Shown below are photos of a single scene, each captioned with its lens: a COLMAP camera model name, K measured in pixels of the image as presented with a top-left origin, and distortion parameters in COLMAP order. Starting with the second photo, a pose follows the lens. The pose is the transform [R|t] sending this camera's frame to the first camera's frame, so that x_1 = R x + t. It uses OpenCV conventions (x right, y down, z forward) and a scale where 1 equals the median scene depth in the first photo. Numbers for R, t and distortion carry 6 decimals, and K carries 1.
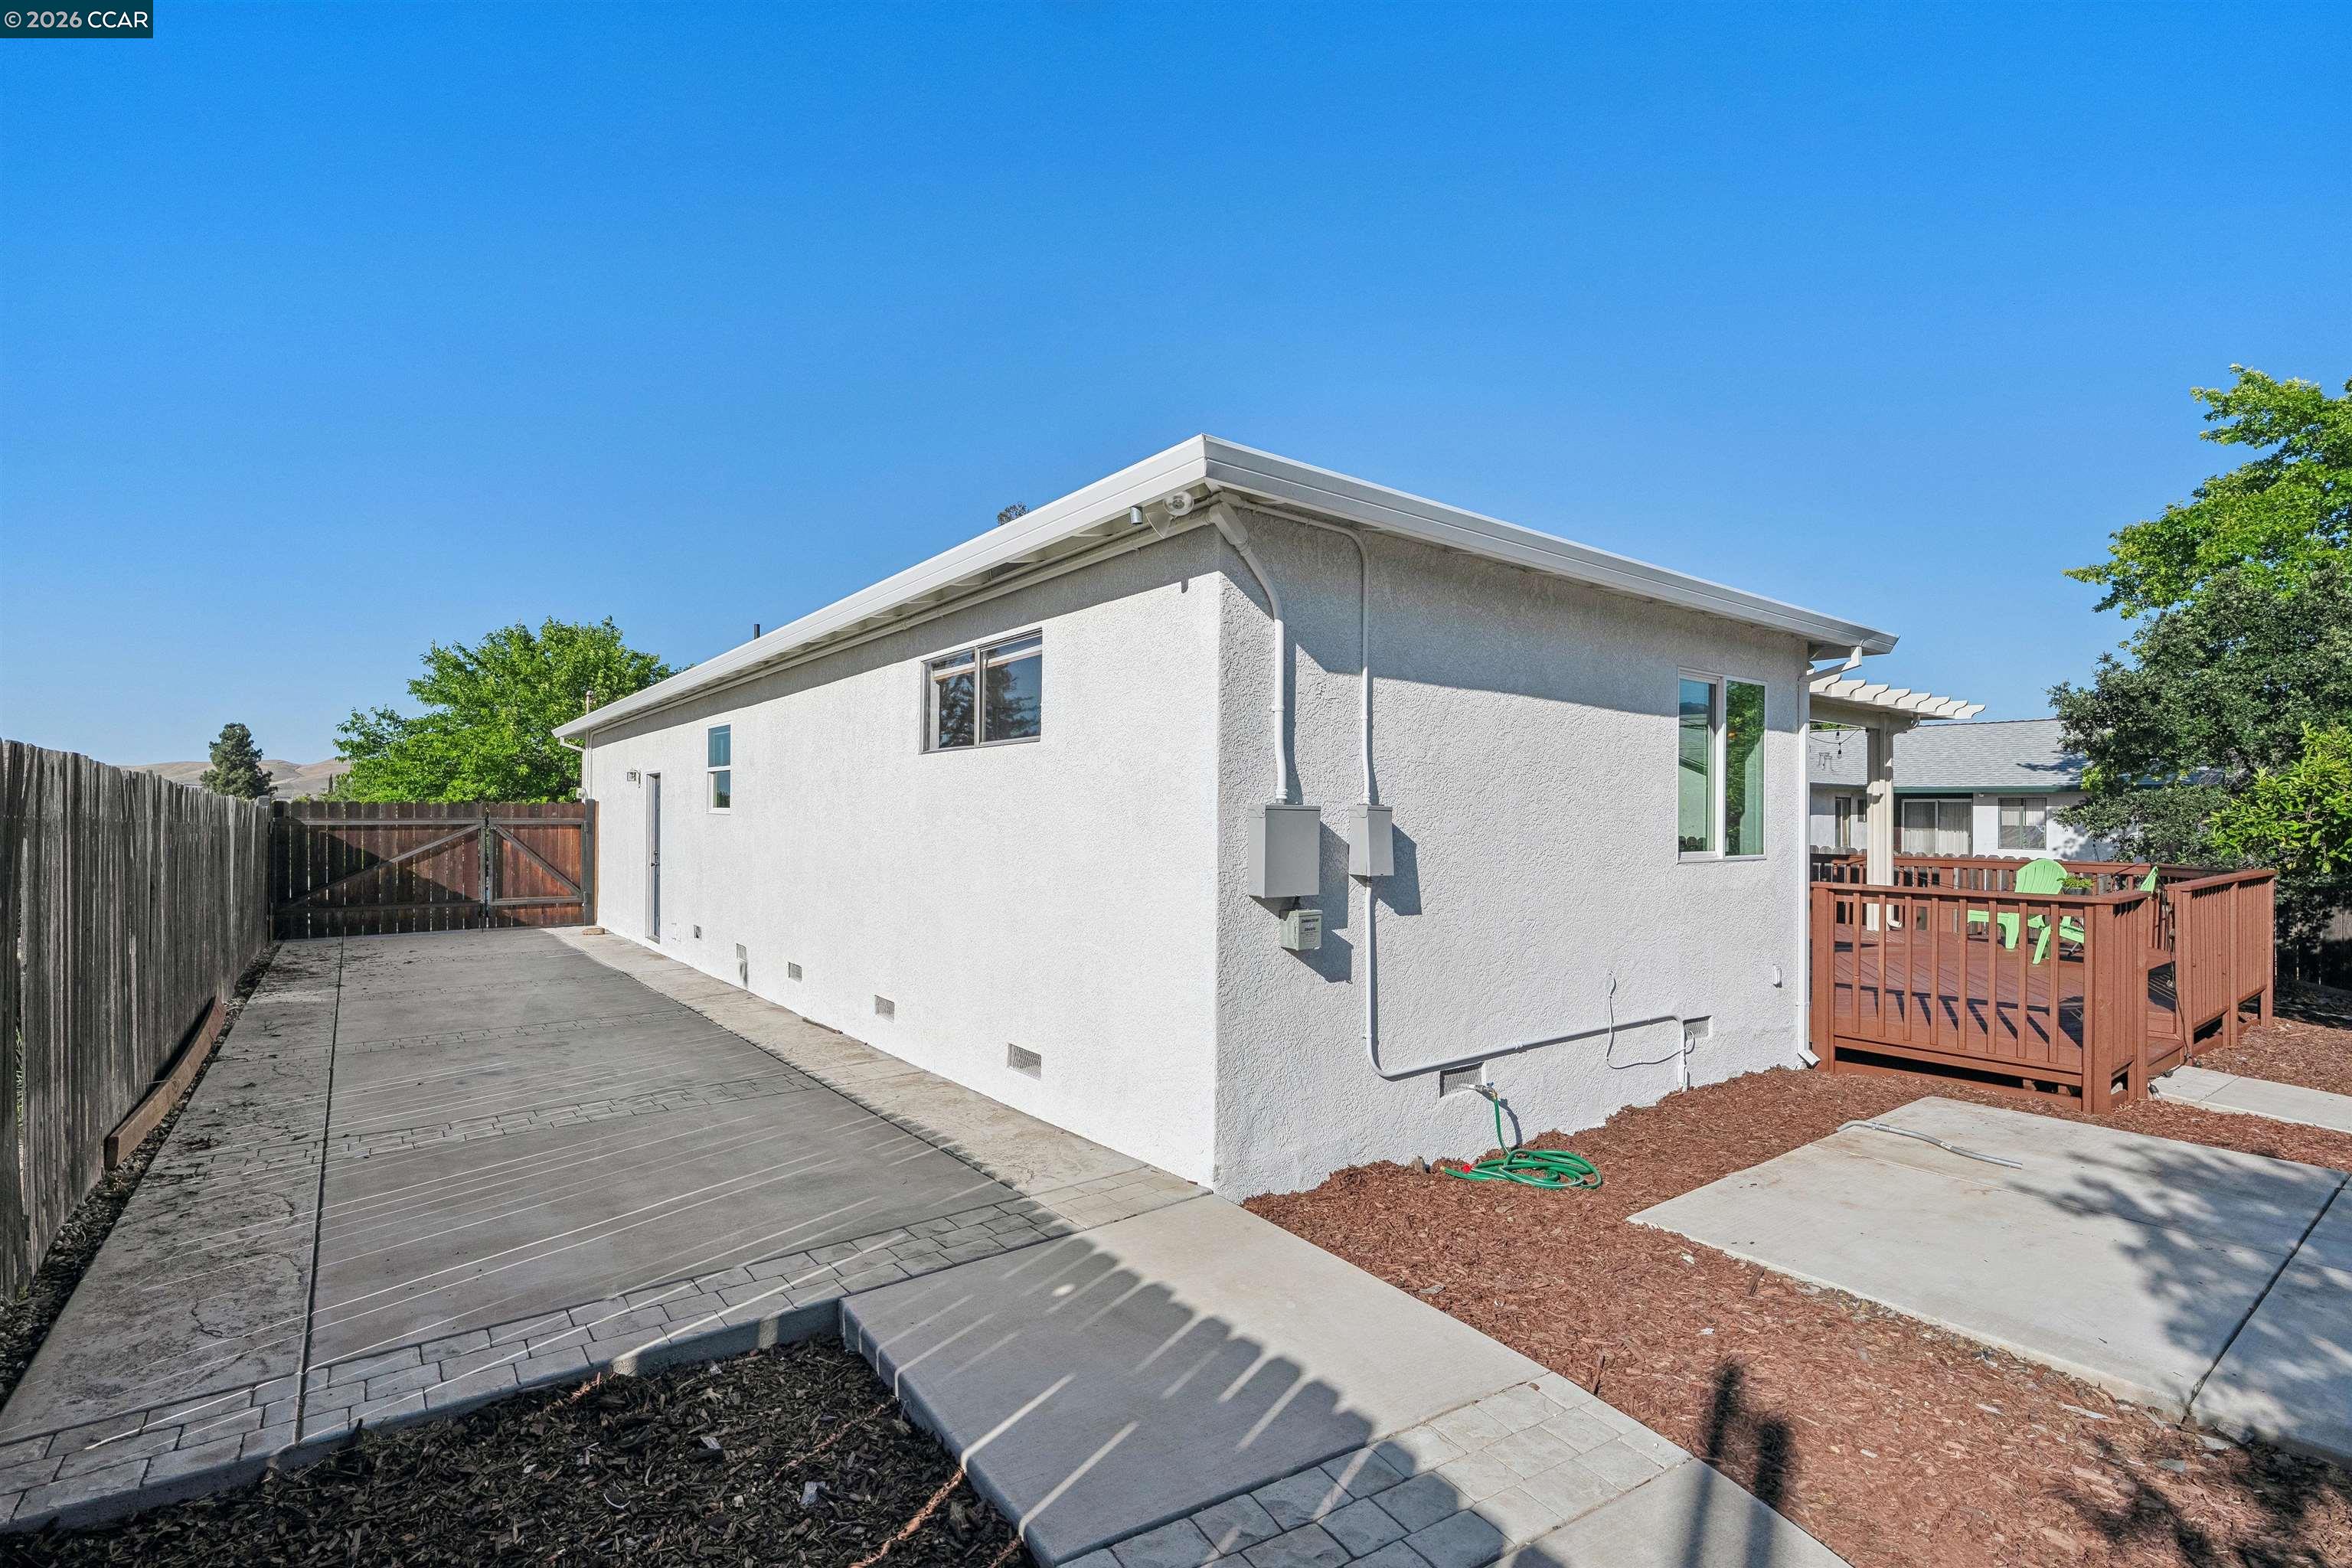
lens RADIAL K [[1055.0, 0, 1177.1], [0, 1055.0, 816.0], [0, 0, 1]] dist [-0.001195, -0.000324]
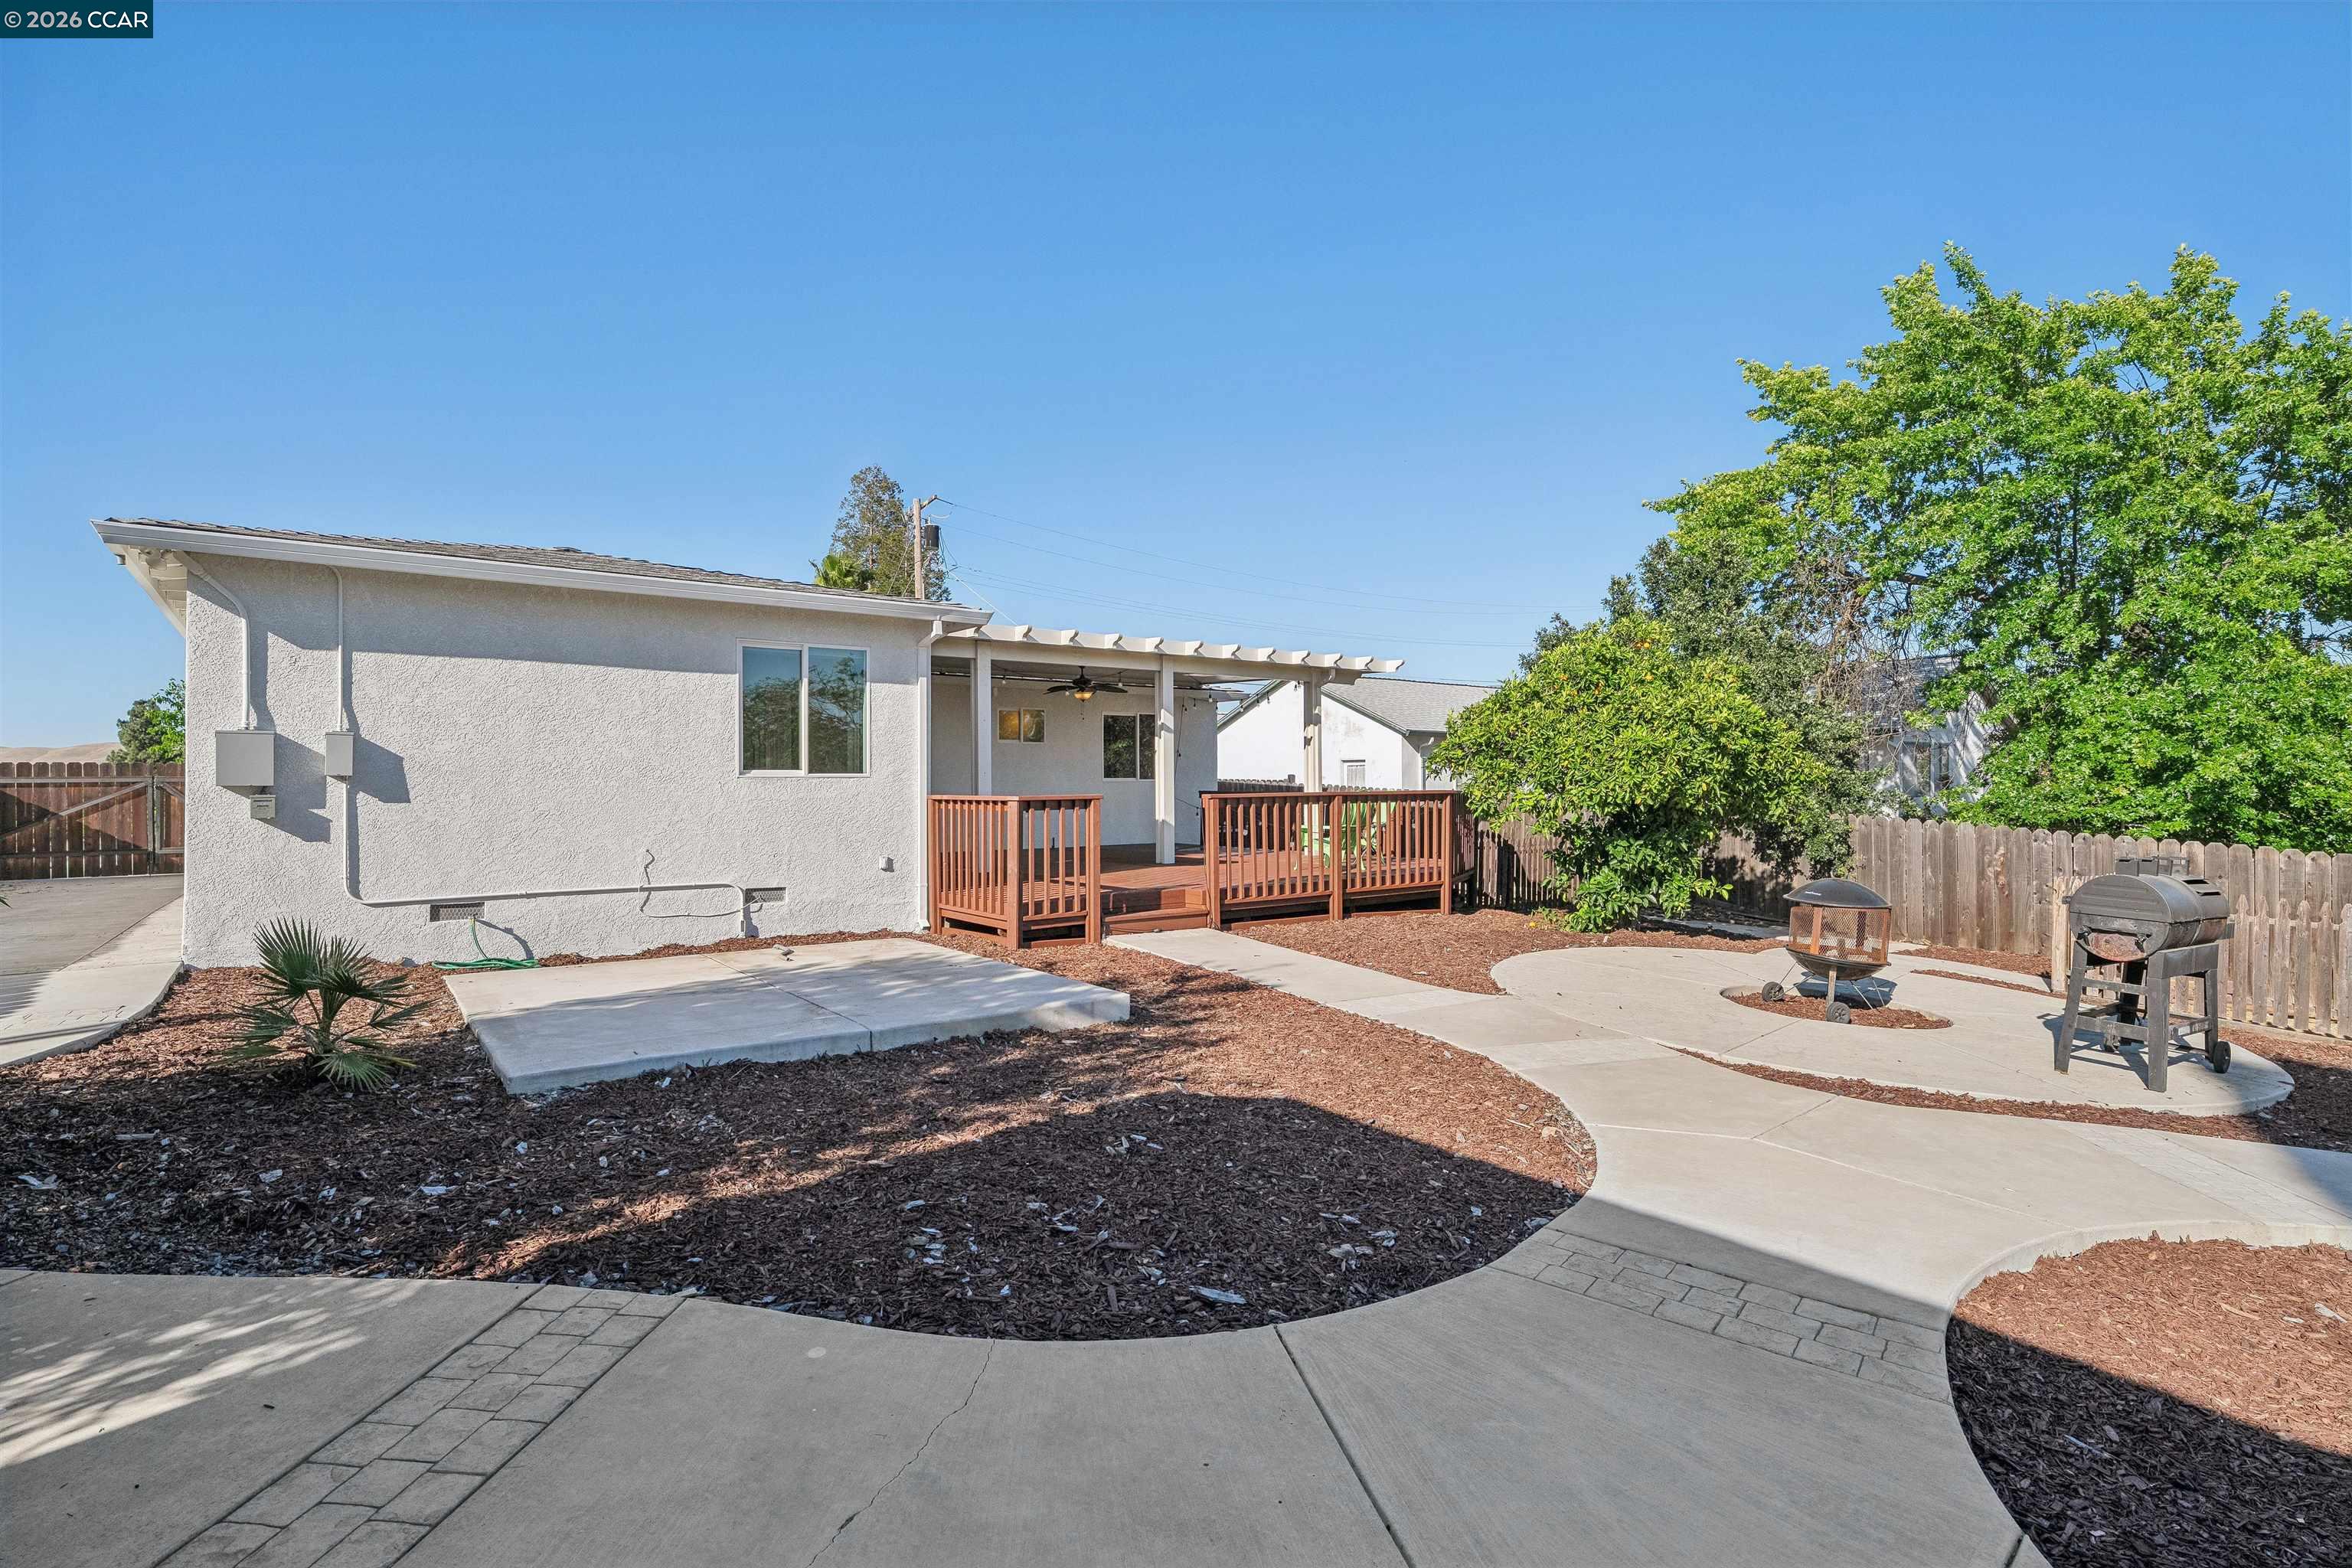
lens RADIAL K [[1139.9, 0, 1176.0], [0, 1139.9, 784.0], [0, 0, 1]] dist [0.000182, 0.000108]
pose [[0.999915, -0.012562, -0.003466, 0.709708], [0.012551, 0.999917, -0.002979, 0.043701], [0.003503, 0.002935, 0.999990, -0.353300]]
